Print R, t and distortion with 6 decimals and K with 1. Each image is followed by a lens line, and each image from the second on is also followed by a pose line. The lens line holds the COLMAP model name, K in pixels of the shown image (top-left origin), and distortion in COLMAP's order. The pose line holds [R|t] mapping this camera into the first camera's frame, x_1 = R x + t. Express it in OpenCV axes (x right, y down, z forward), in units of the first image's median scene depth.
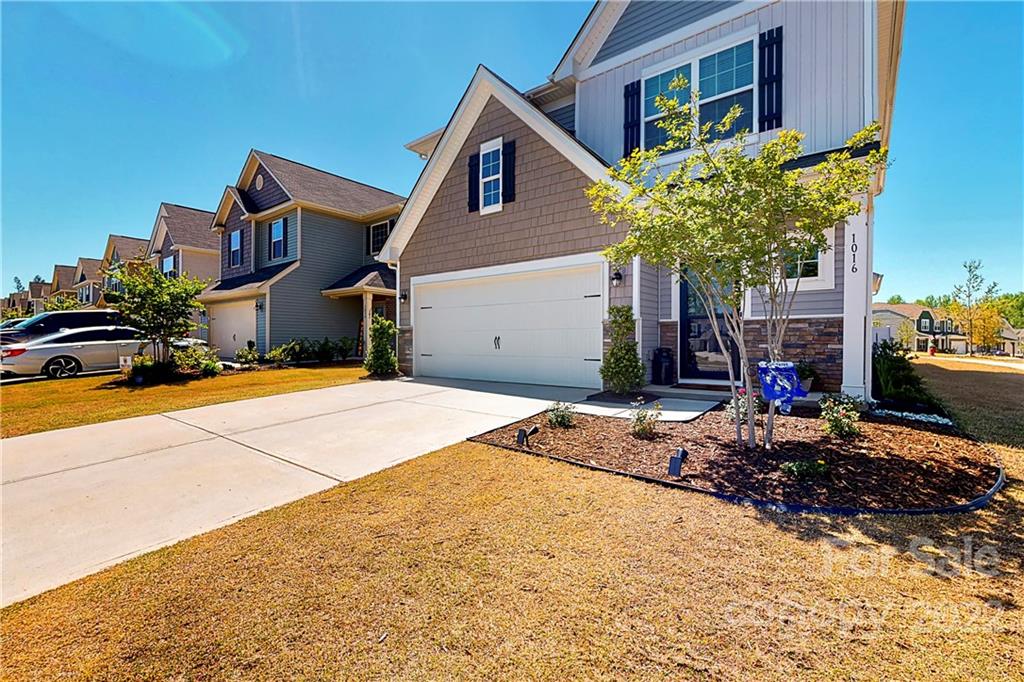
lens RADIAL K [[457.2, 0, 497.2], [0, 457.2, 340.0], [0, 0, 1]] dist [-0.002598, -0.000223]
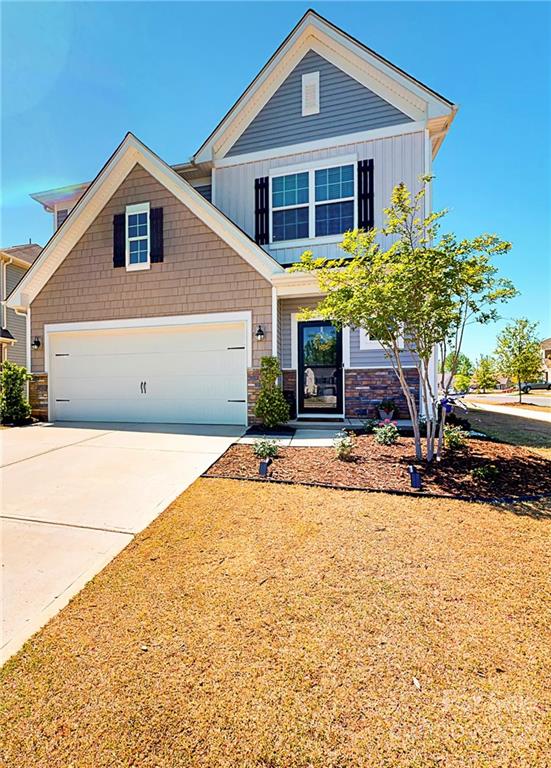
lens RADIAL K [[376.3, 0, 223.3], [0, 376.3, 387.0], [0, 0, 1]] dist [0.002272, -0.000150]
pose [[0.919289, -0.006796, 0.393524, -0.203891], [0.006787, 0.999976, 0.001413, 0.004610], [-0.393524, 0.001372, 0.919313, 0.095240]]
